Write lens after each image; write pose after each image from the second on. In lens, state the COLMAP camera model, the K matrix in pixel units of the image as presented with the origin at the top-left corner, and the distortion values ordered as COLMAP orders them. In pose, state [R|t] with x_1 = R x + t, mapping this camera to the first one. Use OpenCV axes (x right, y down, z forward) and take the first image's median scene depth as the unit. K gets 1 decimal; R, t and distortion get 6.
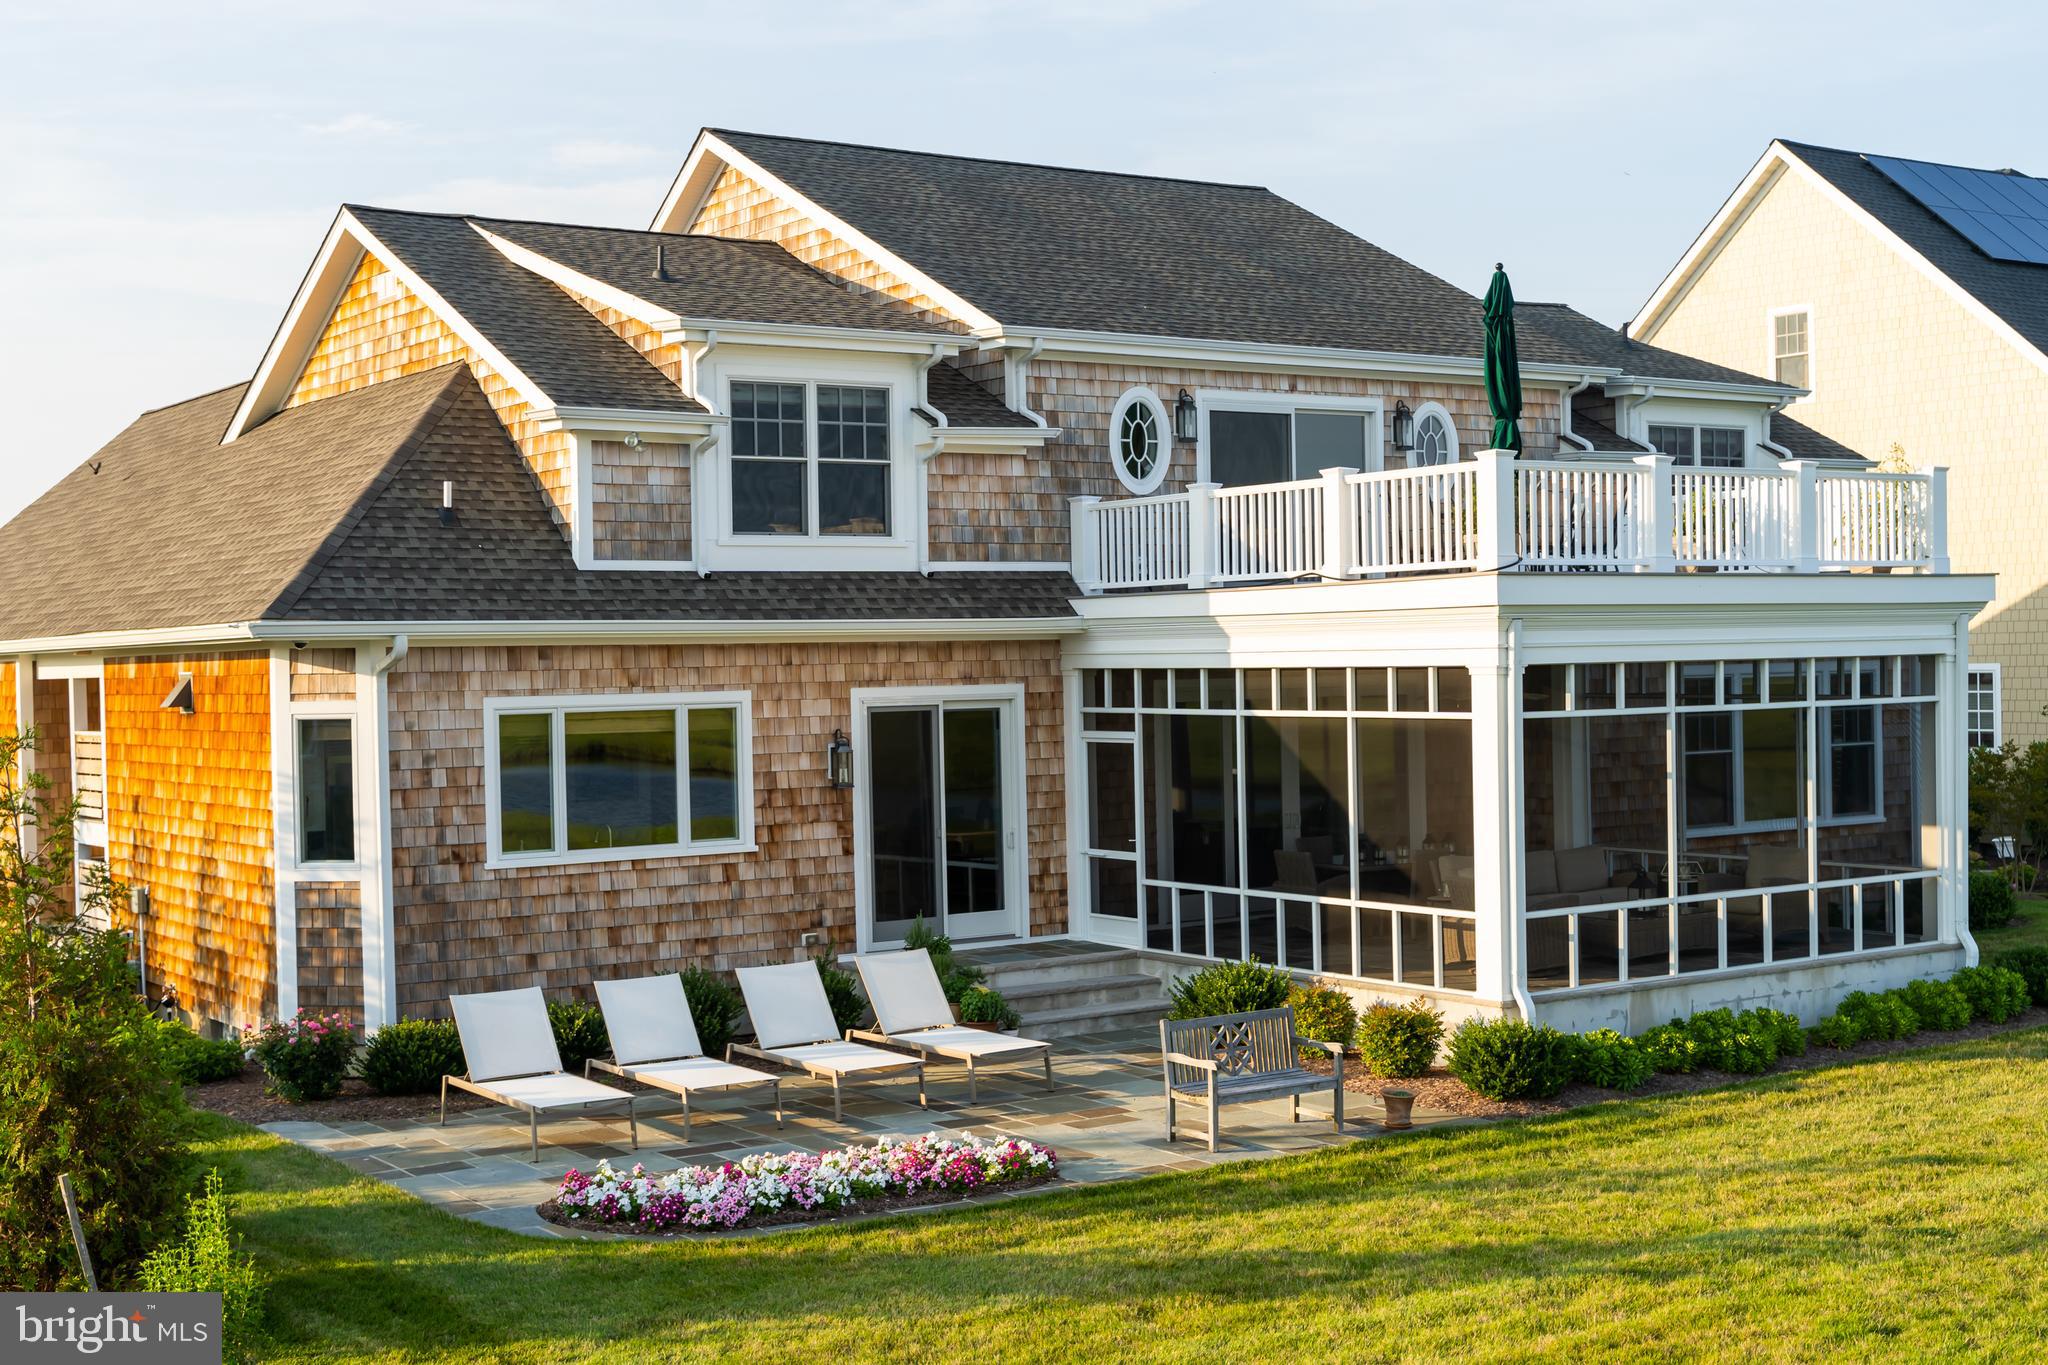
lens RADIAL K [[2500.4, 0, 1024.0], [0, 2500.4, 682.5], [0, 0, 1]] dist [0.068119, -0.504518]
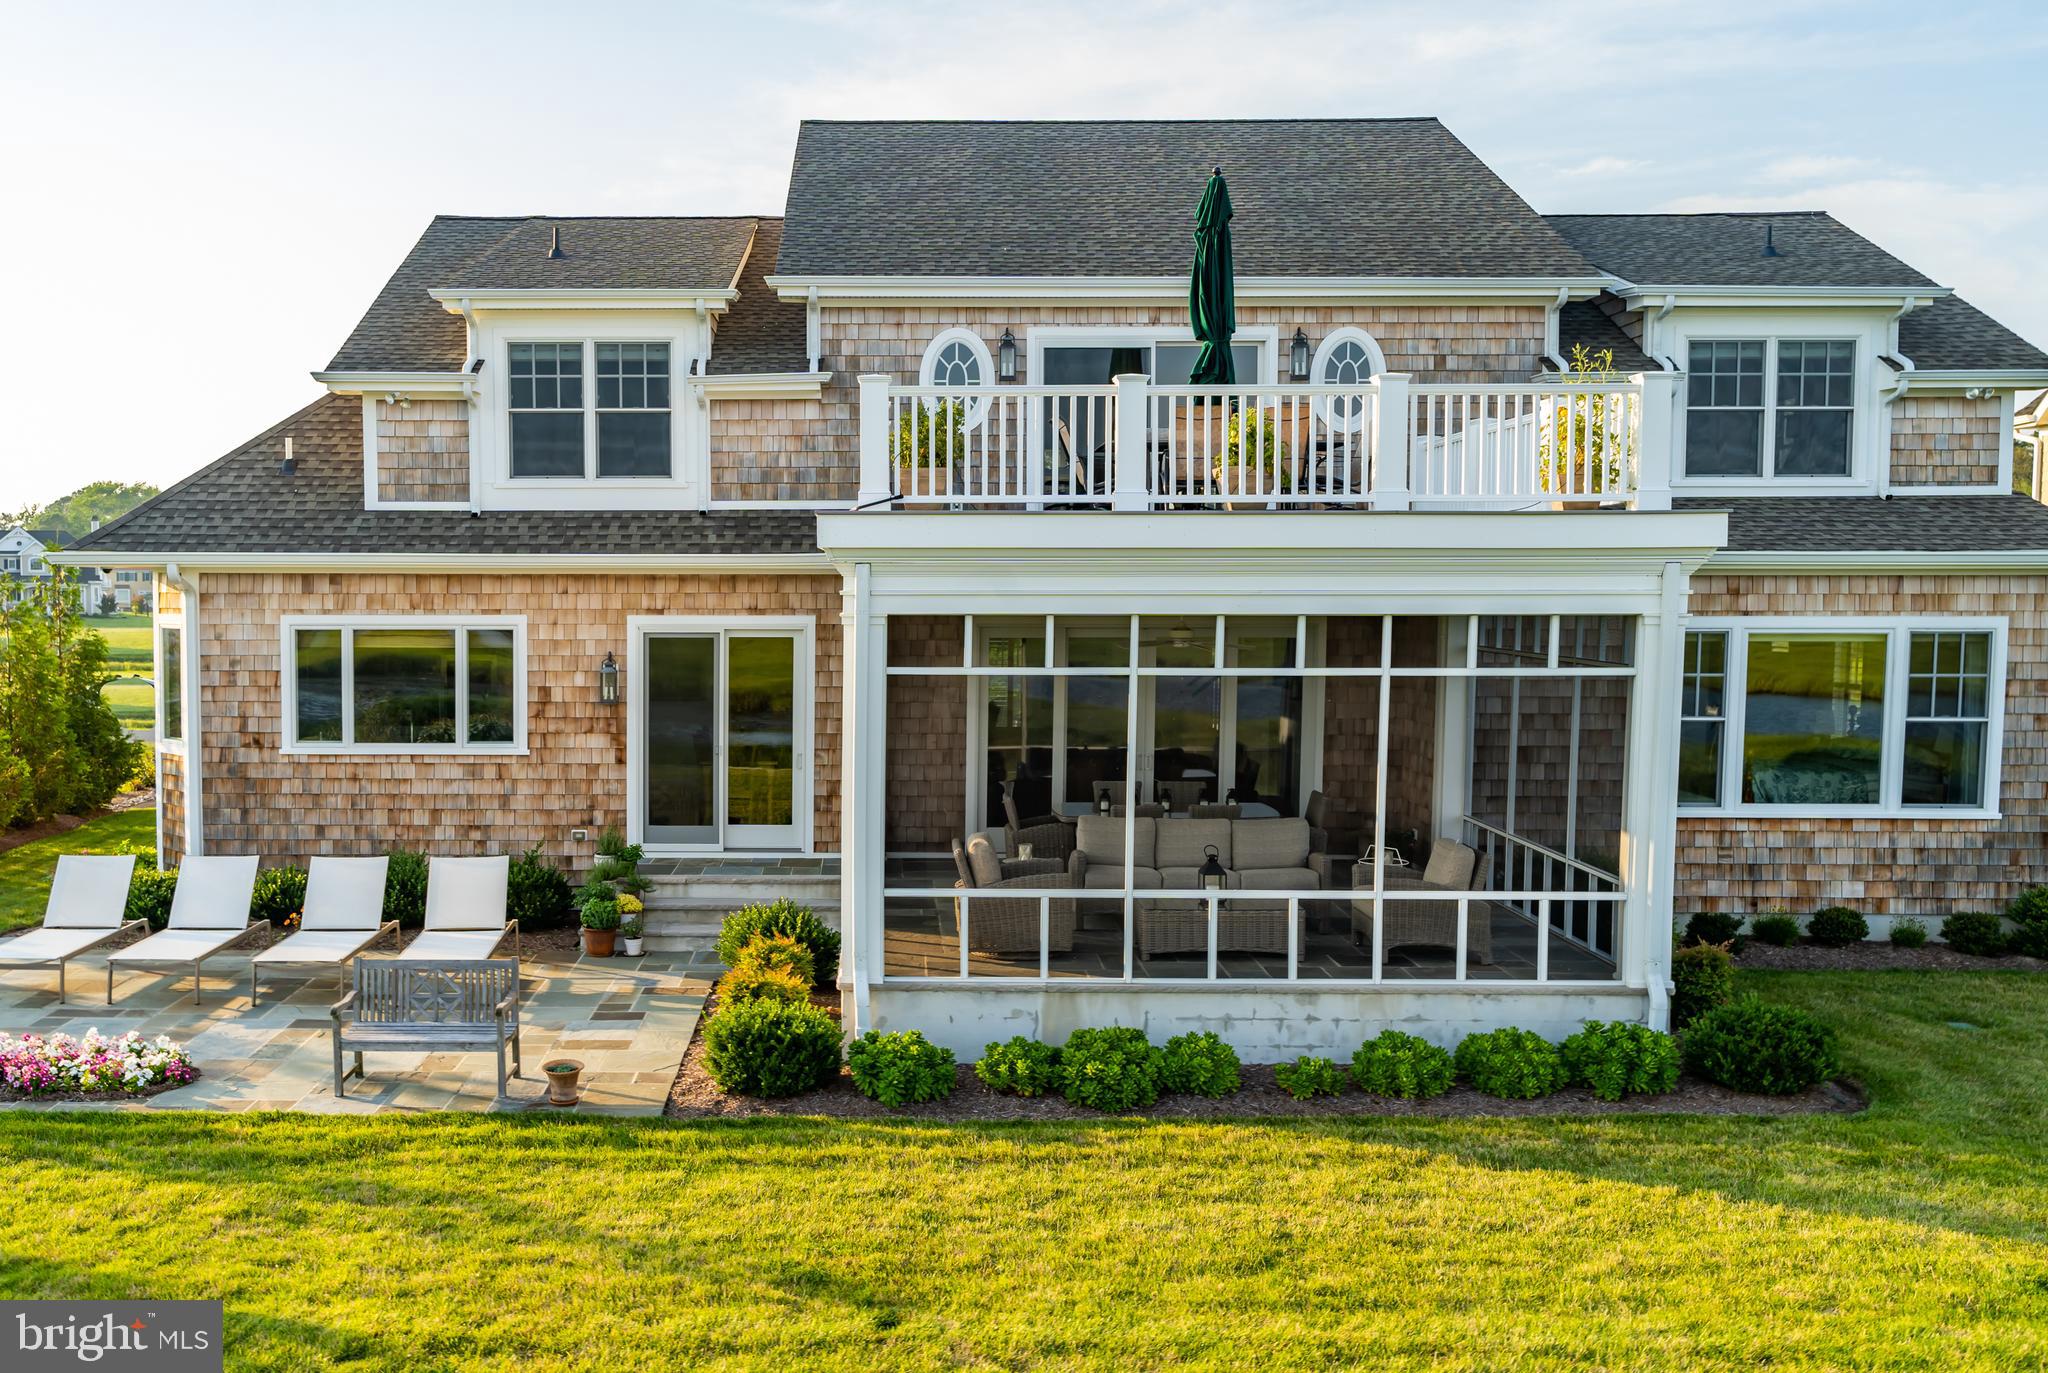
lens RADIAL K [[1838.0, 0, 1024.0], [0, 1838.0, 686.5], [0, 0, 1]] dist [-0.067830, 0.290943]
pose [[0.819552, 0.055234, -0.570337, 0.552042], [-0.023125, 0.997721, 0.063394, -0.022326], [0.572538, -0.038765, 0.818961, 0.436584]]
